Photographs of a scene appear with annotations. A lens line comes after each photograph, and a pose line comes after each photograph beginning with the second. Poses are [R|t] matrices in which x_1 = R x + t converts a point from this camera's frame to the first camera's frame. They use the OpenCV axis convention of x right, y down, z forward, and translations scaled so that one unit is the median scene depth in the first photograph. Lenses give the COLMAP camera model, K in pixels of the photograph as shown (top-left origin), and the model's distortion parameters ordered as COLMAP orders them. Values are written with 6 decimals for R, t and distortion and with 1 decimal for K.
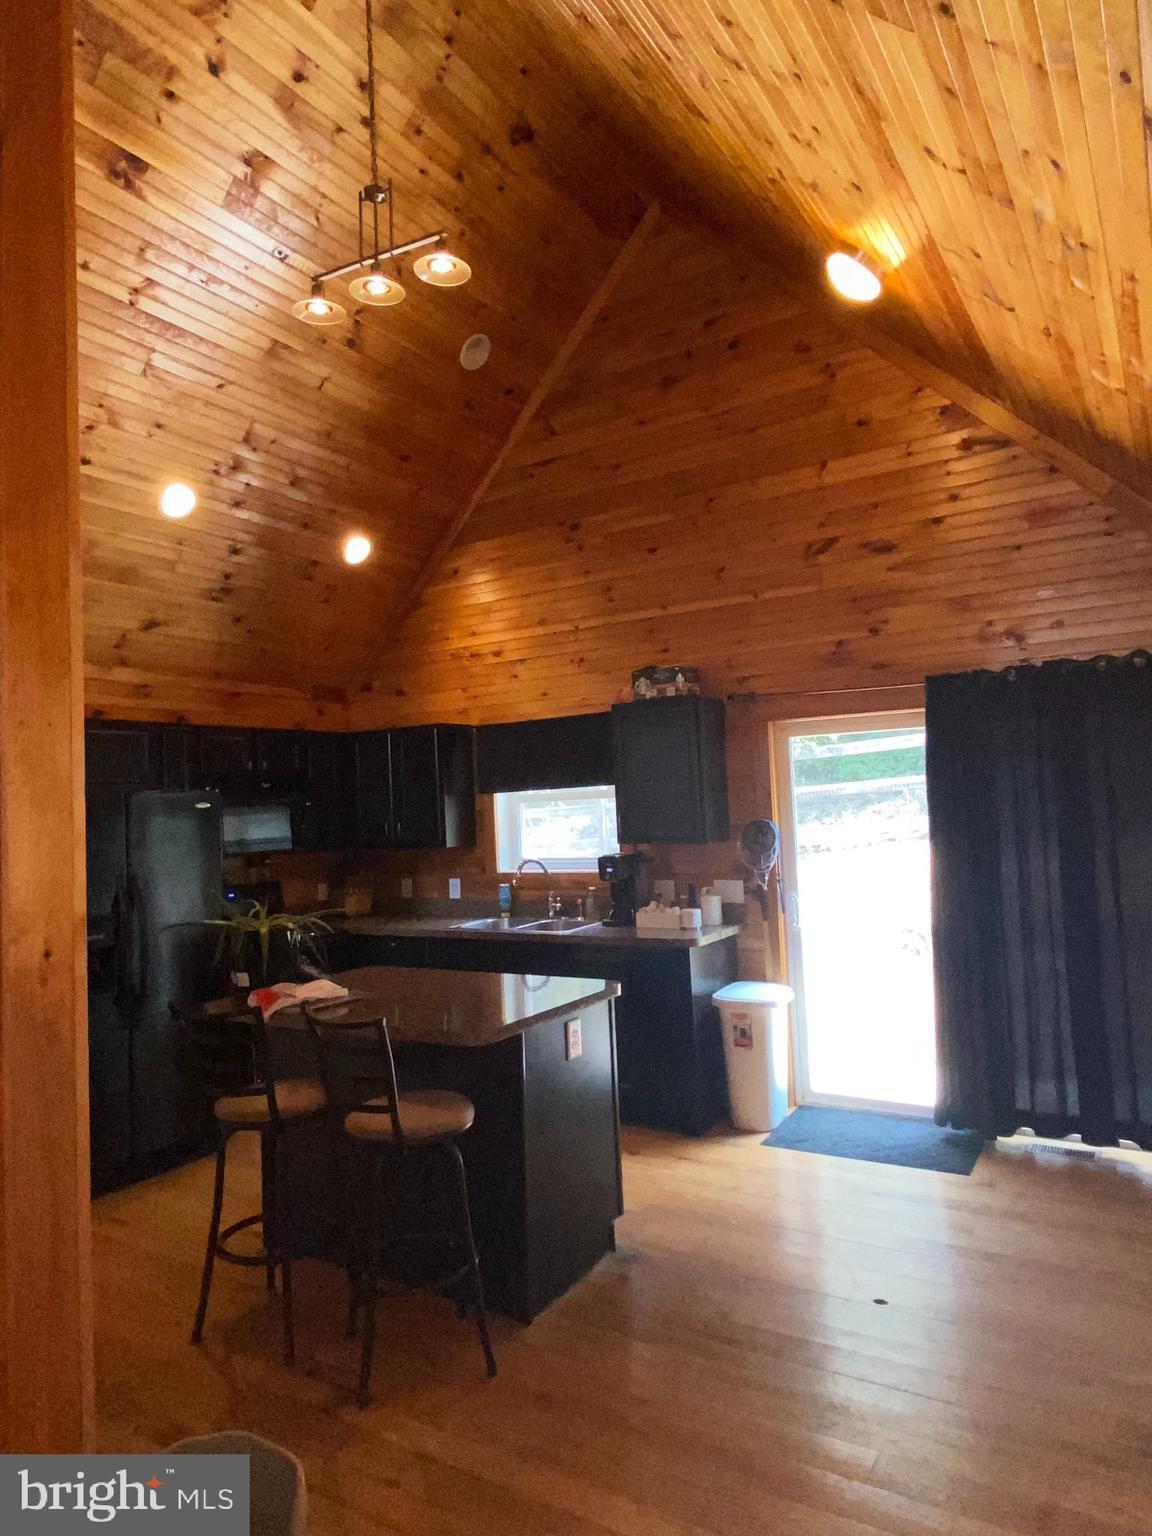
lens RADIAL K [[972.7, 0, 567.7], [0, 972.7, 762.1], [0, 0, 1]] dist [0.027352, -0.001068]
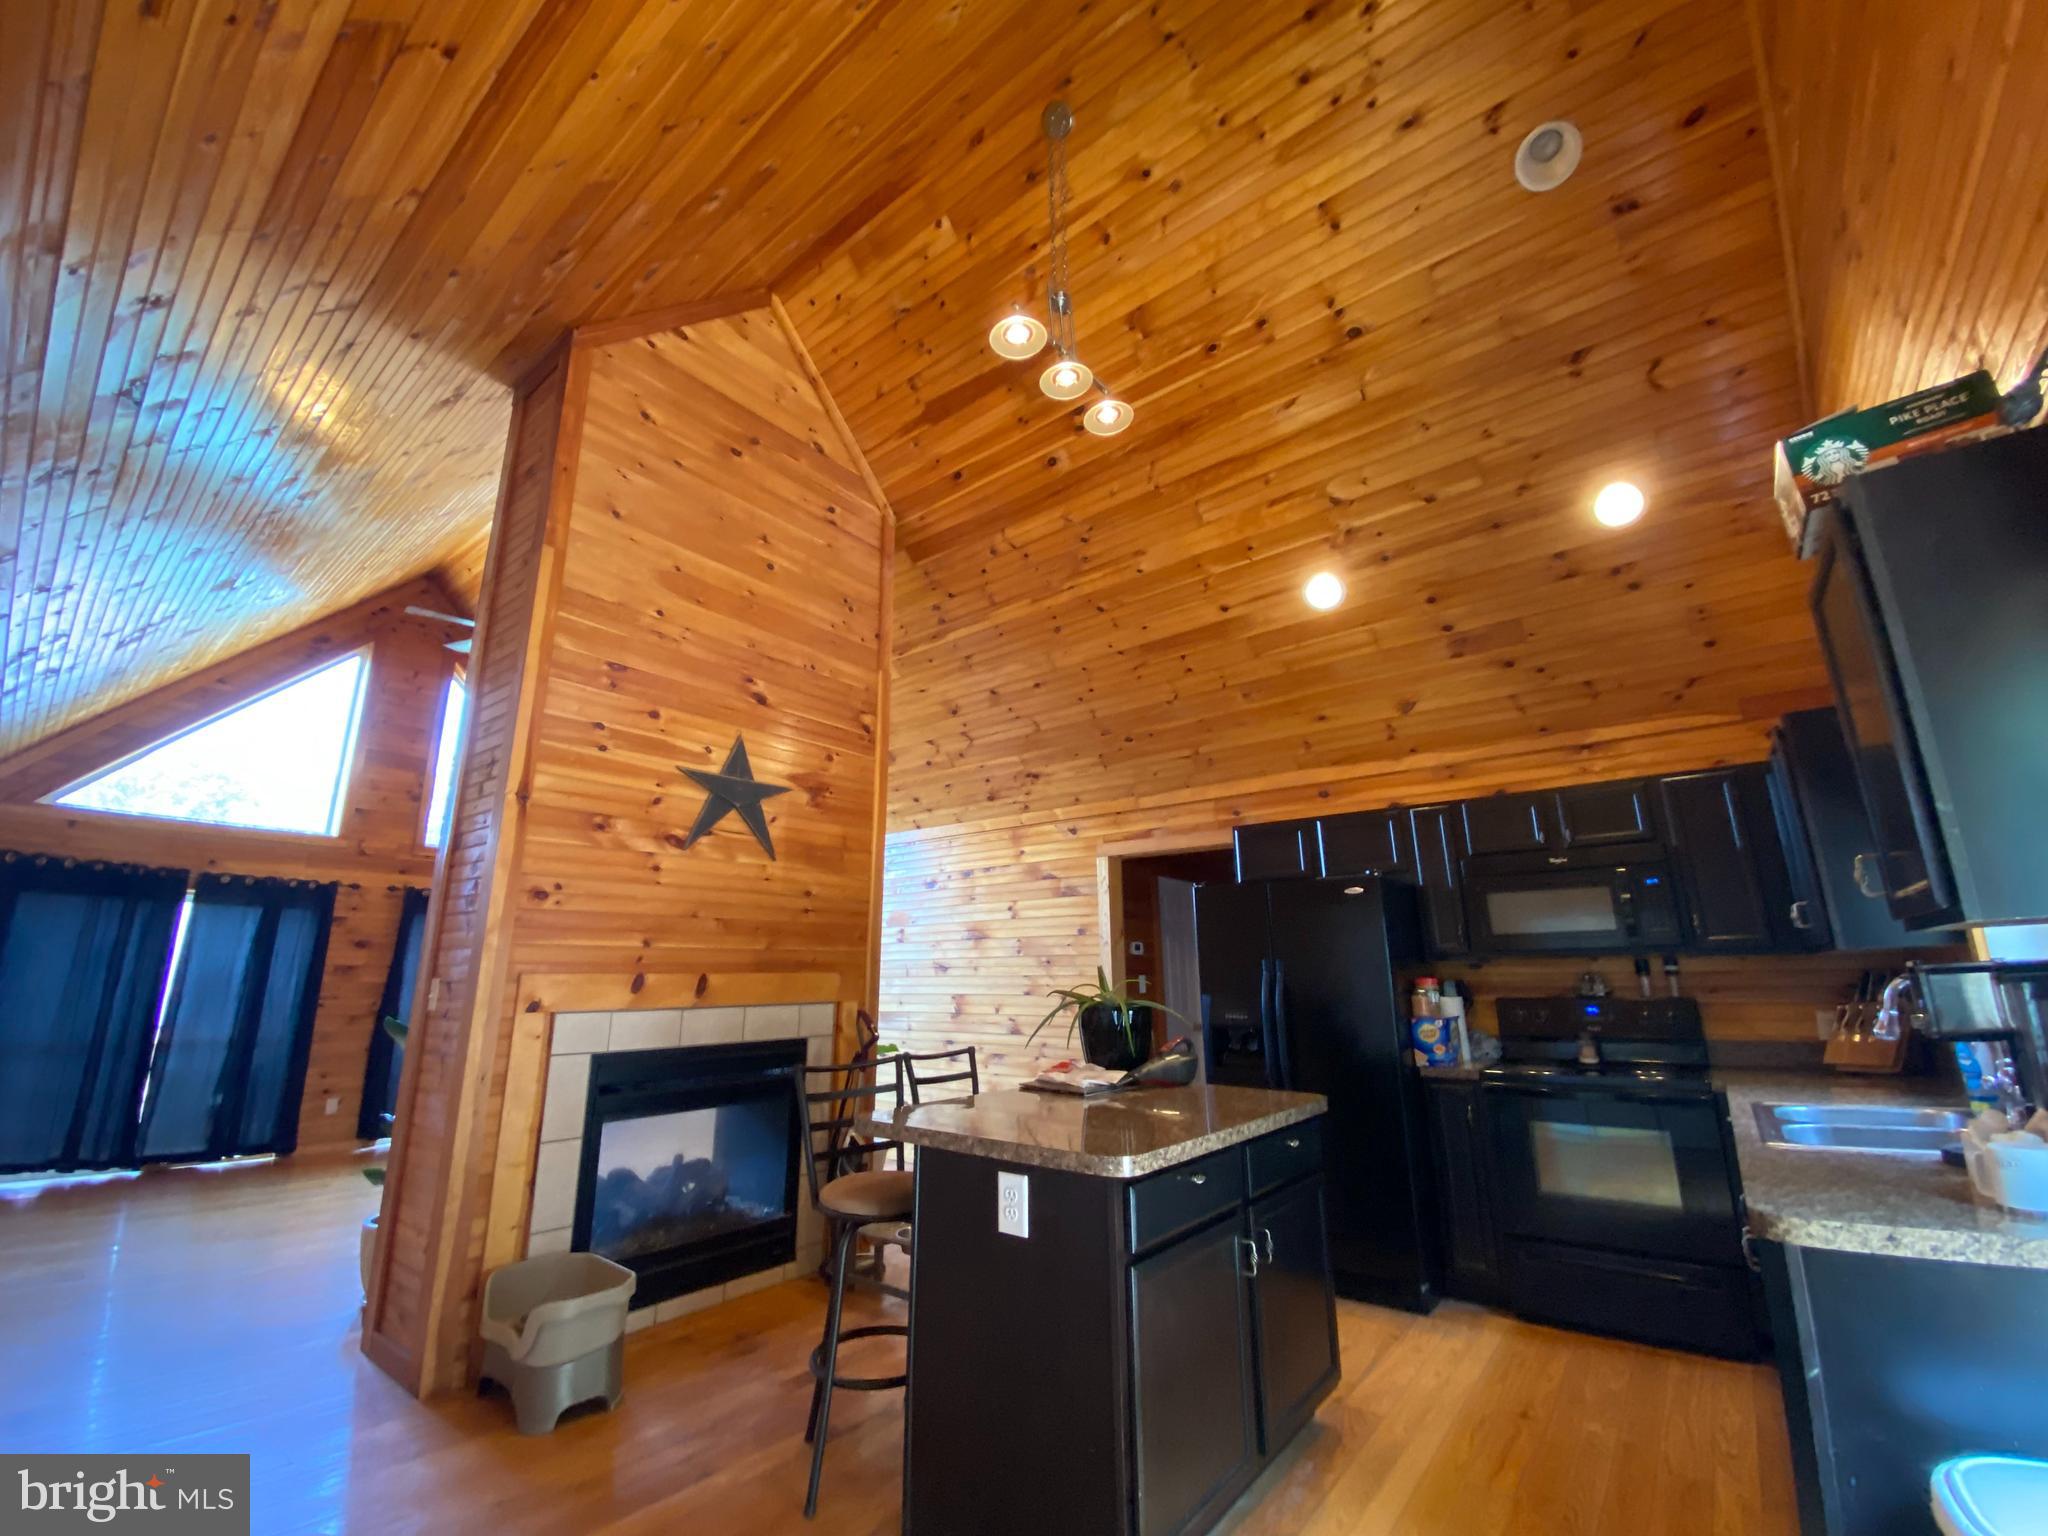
lens RADIAL K [[839.7, 0, 1022.5], [0, 839.7, 764.8], [0, 0, 1]] dist [-0.021605, -0.001045]
pose [[-0.110567, -0.192892, -0.974971, 0.473267], [0.056469, 0.978181, -0.199931, 0.069812], [0.992263, -0.077161, -0.097262, 0.816570]]
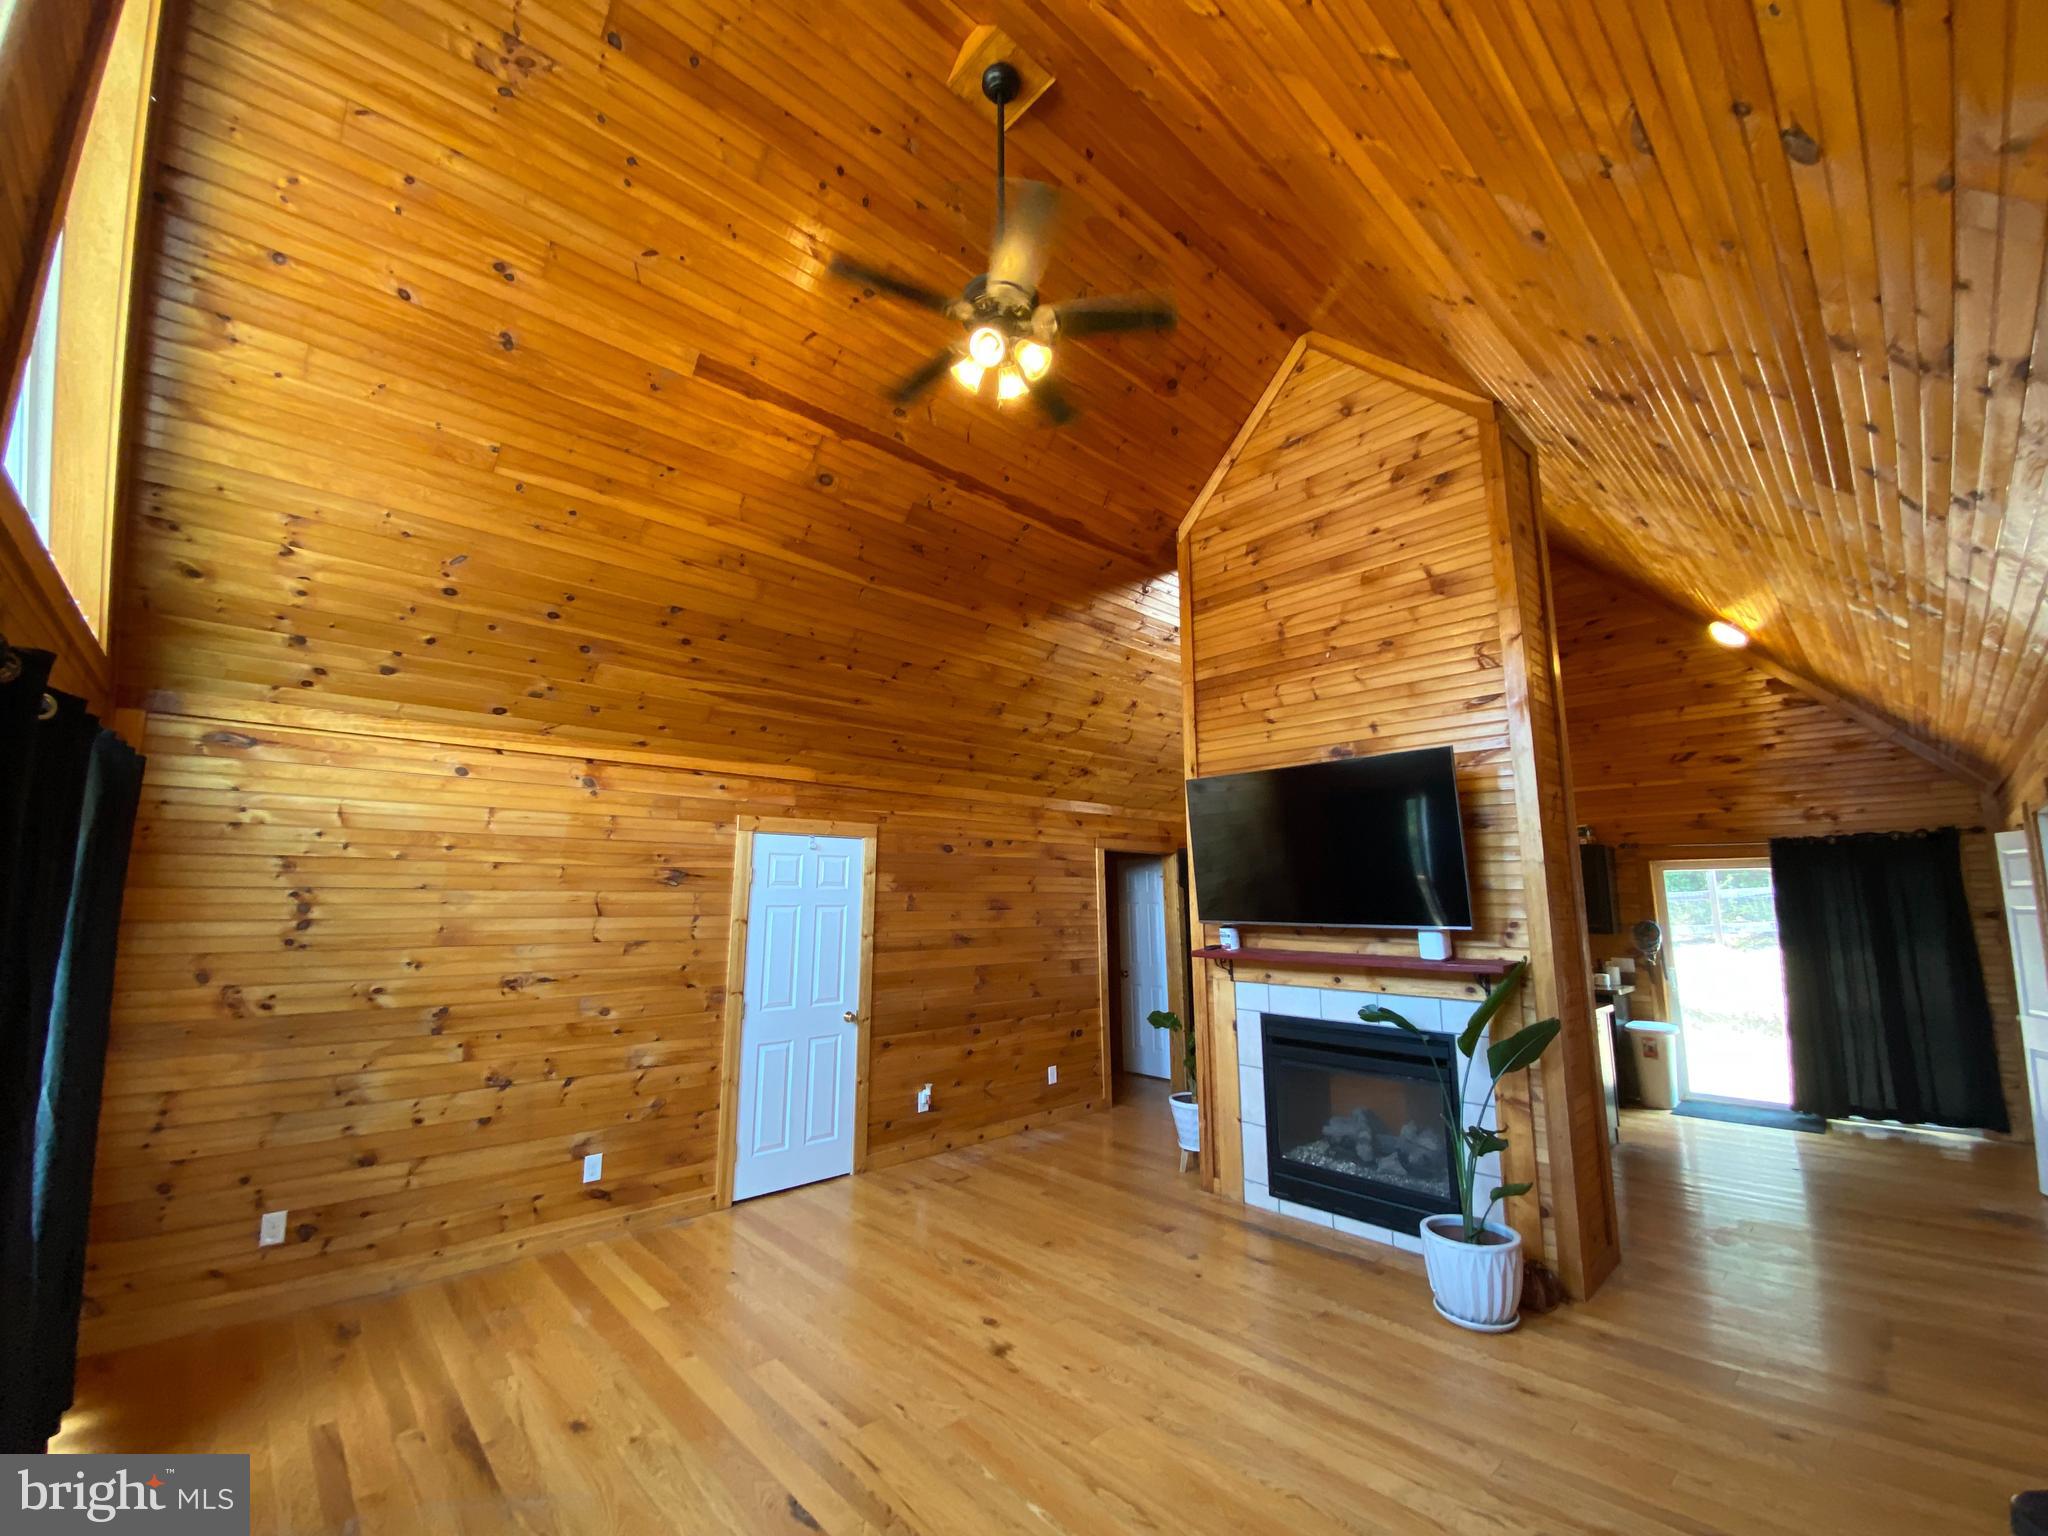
lens RADIAL K [[839.7, 0, 1016.6], [0, 839.7, 767.4], [0, 0, 1]] dist [-0.021605, -0.001045]
pose [[0.962734, 0.002699, -0.270438, -0.479600], [-0.033841, 0.993294, -0.110555, -0.008260], [0.268326, 0.115587, 0.956369, -0.694349]]
